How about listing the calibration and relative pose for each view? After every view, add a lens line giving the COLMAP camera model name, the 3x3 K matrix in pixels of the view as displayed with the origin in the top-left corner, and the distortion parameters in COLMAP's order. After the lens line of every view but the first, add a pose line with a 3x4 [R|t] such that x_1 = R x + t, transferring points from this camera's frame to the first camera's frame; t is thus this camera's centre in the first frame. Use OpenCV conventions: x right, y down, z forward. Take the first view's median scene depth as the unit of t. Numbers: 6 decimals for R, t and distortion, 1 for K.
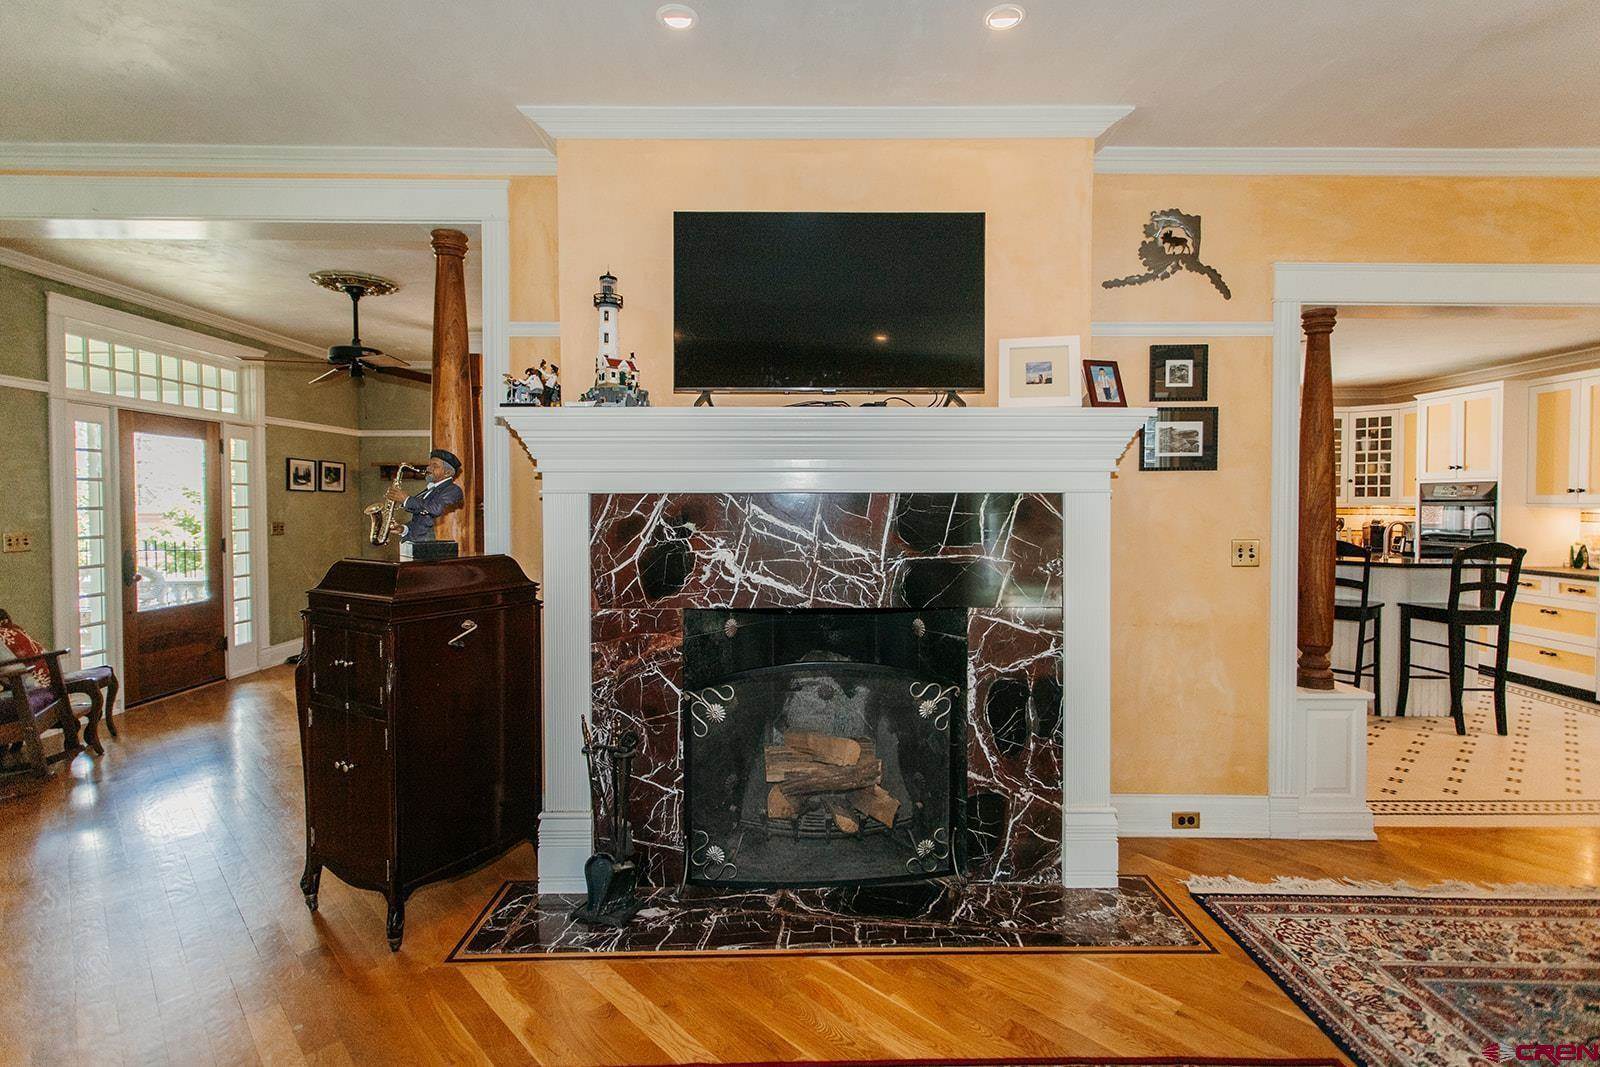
lens RADIAL K [[756.7, 0, 828.8], [0, 756.7, 513.0], [0, 0, 1]] dist [0.004141, 0.001047]
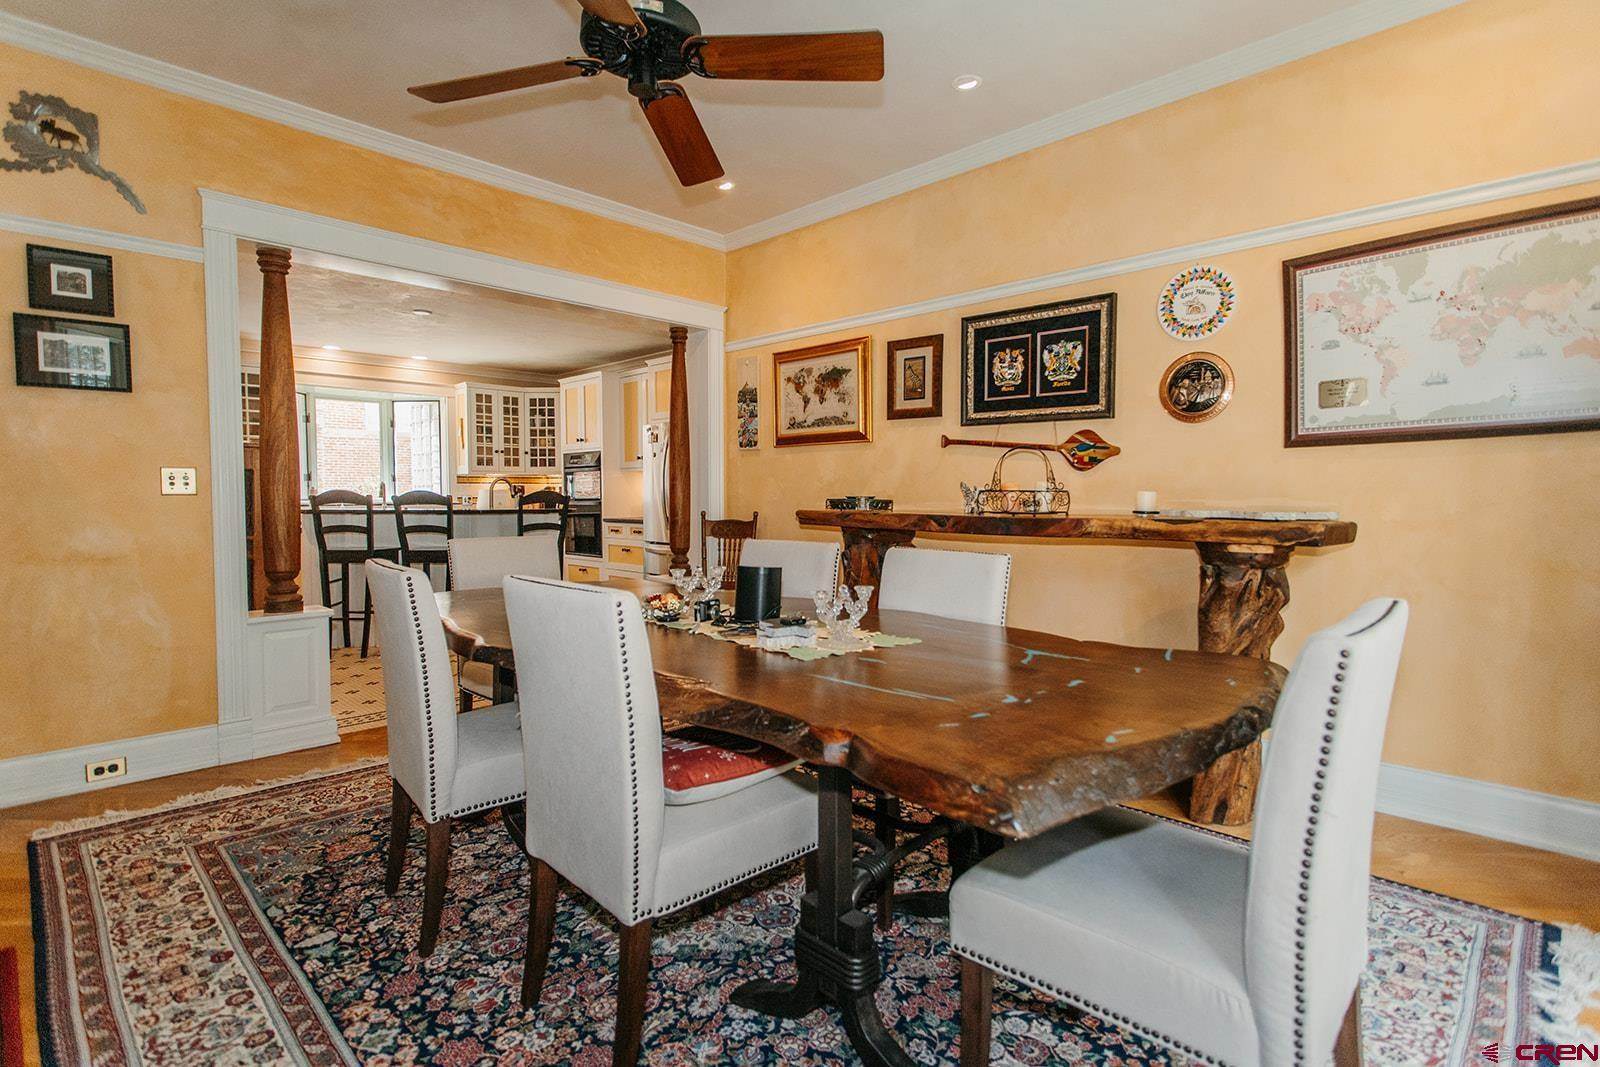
lens RADIAL K [[756.7, 0, 830.4], [0, 756.7, 513.8], [0, 0, 1]] dist [0.004141, 0.001047]
pose [[0.714941, -0.017580, 0.698964, 0.469766], [0.015969, 0.999834, 0.008813, 0.101274], [-0.699003, 0.004861, 0.715102, -0.289912]]
